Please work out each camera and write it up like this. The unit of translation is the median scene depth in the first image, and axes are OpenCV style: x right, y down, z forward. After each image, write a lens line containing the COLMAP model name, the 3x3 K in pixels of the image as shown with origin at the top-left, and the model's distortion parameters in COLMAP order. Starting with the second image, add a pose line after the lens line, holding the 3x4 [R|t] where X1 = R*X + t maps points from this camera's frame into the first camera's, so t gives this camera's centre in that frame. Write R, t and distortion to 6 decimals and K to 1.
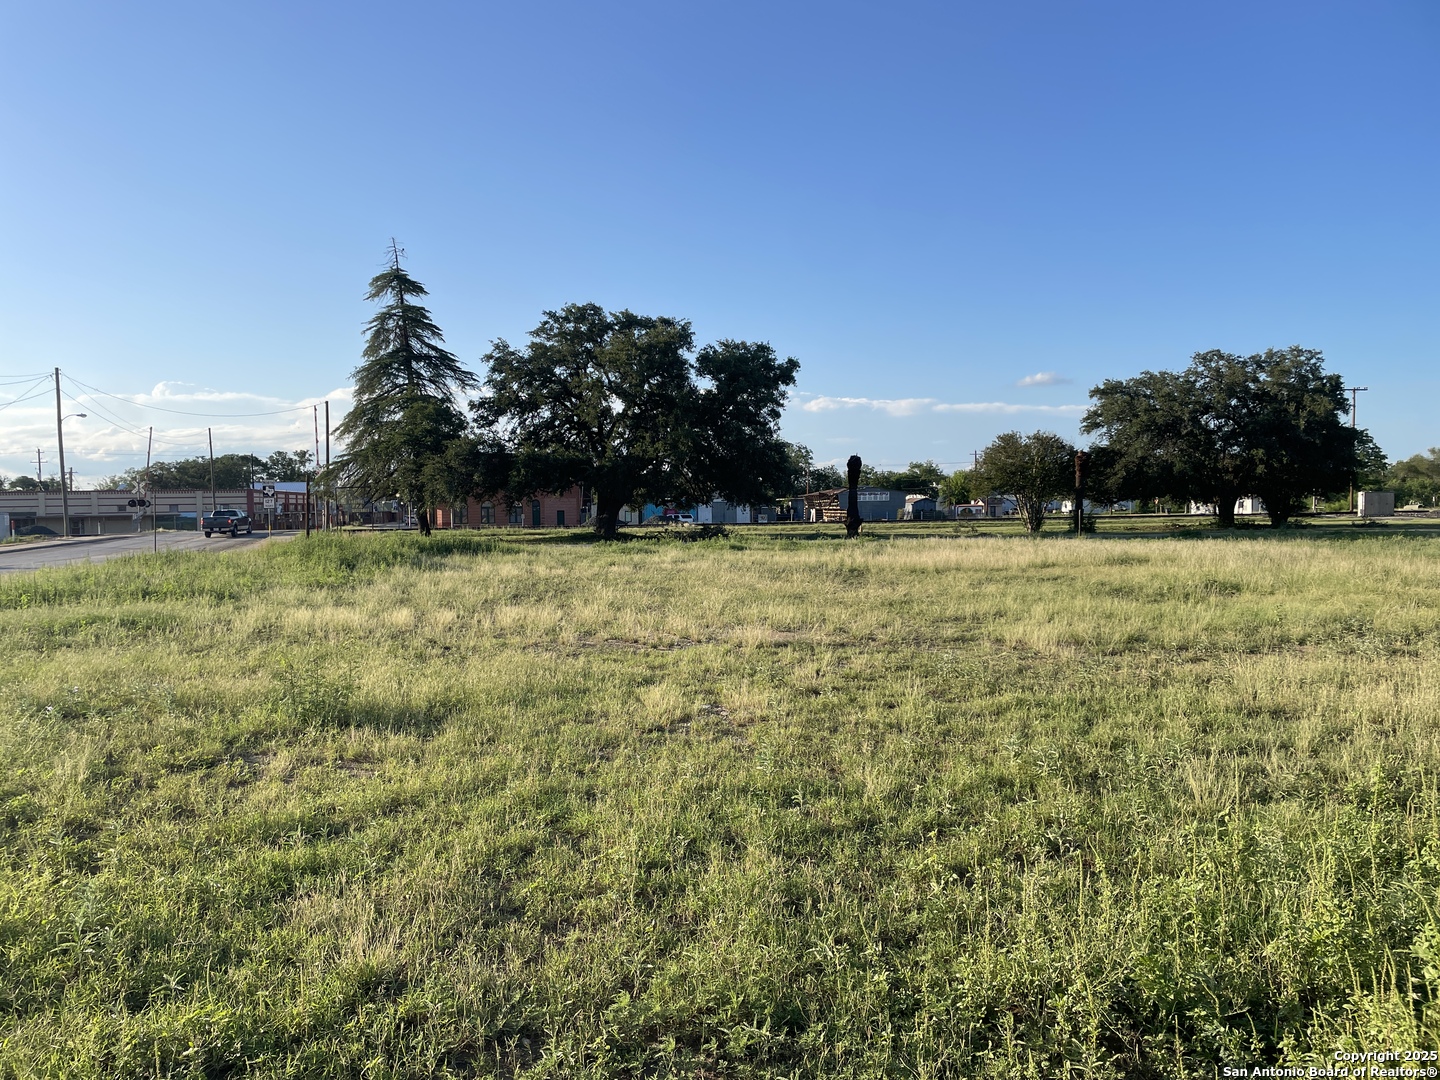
lens RADIAL K [[1080.3, 0, 715.1], [0, 1080.3, 535.6], [0, 0, 1]] dist [0.098120, -0.132004]
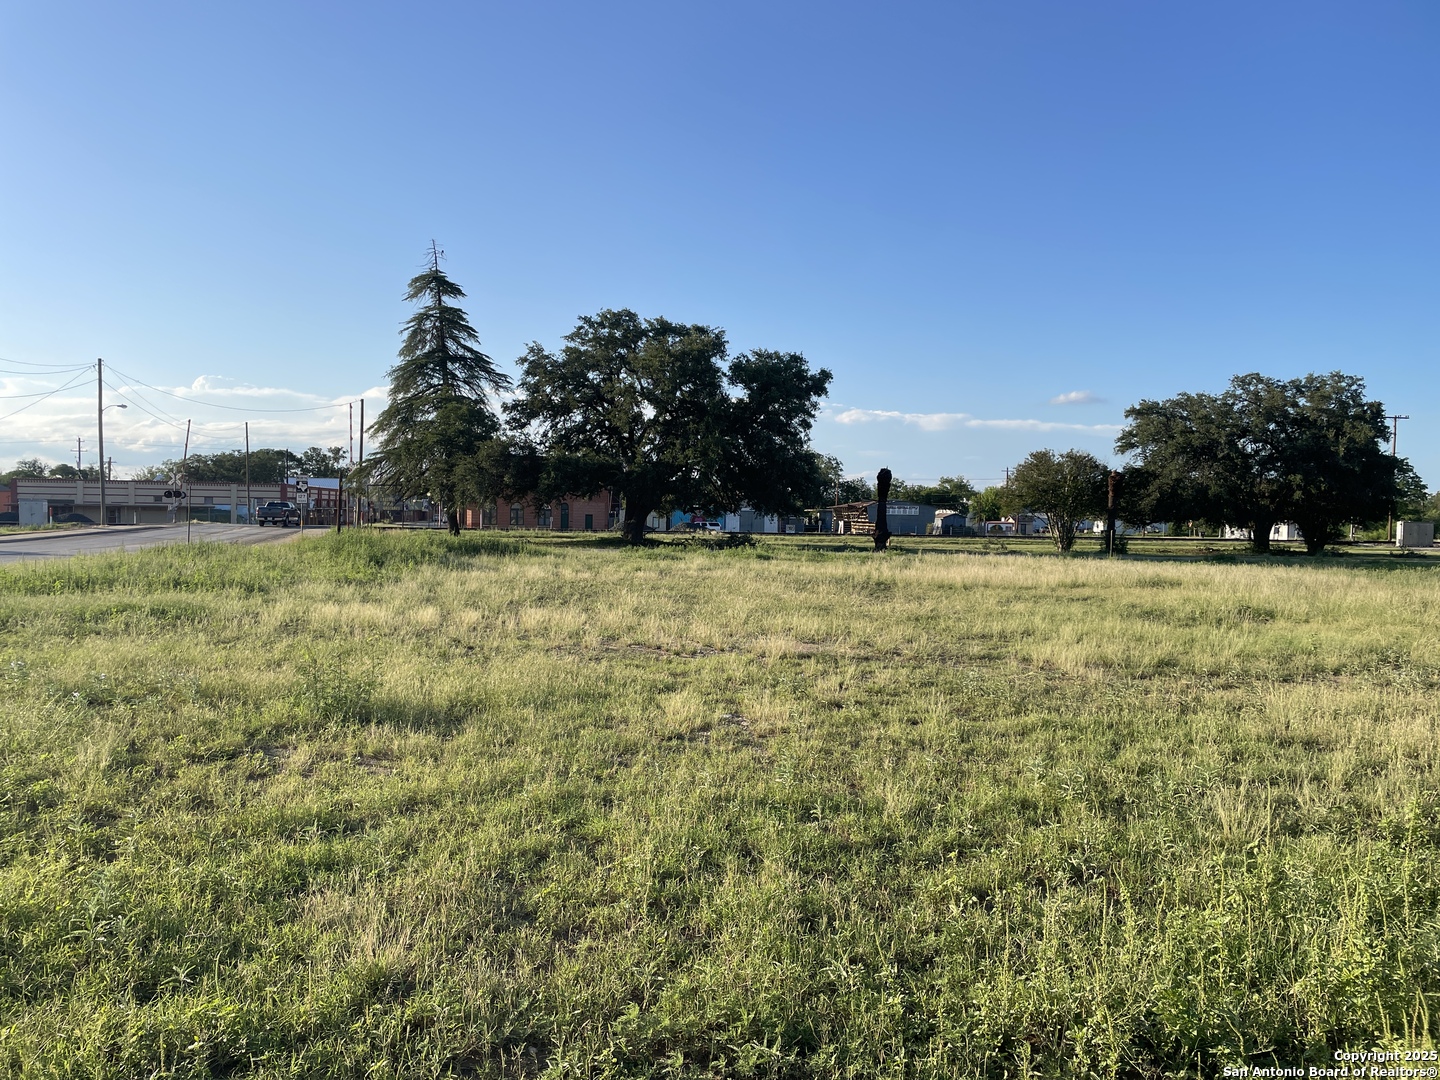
lens RADIAL K [[1080.3, 0, 715.1], [0, 1080.3, 535.6], [0, 0, 1]] dist [0.098120, -0.132004]
pose [[0.999166, 0.032022, -0.025354, 0.000602], [-0.032220, 0.999453, -0.007449, 0.000268], [0.025101, 0.008260, 0.999651, 0.004406]]
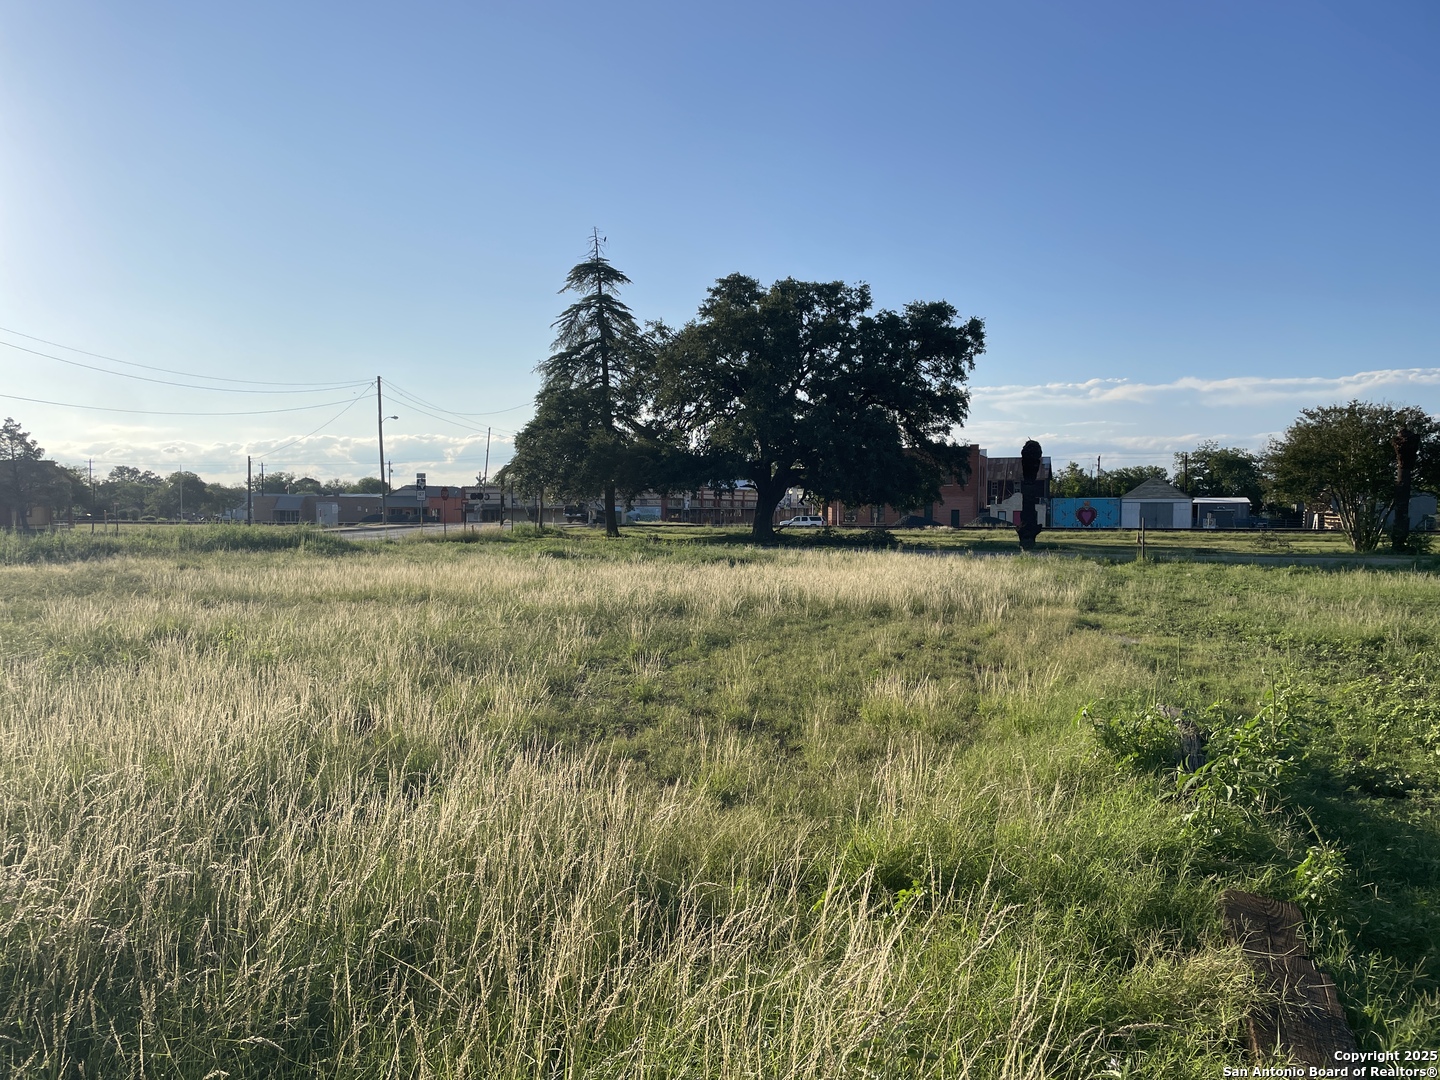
lens RADIAL K [[1083.0, 0, 711.3], [0, 1083.0, 536.1], [0, 0, 1]] dist [0.091448, -0.121582]
pose [[0.862441, 0.030812, -0.505219, 2.835195], [-0.029983, 0.999503, 0.009773, -0.073710], [0.505269, 0.006719, 0.862936, 1.988812]]
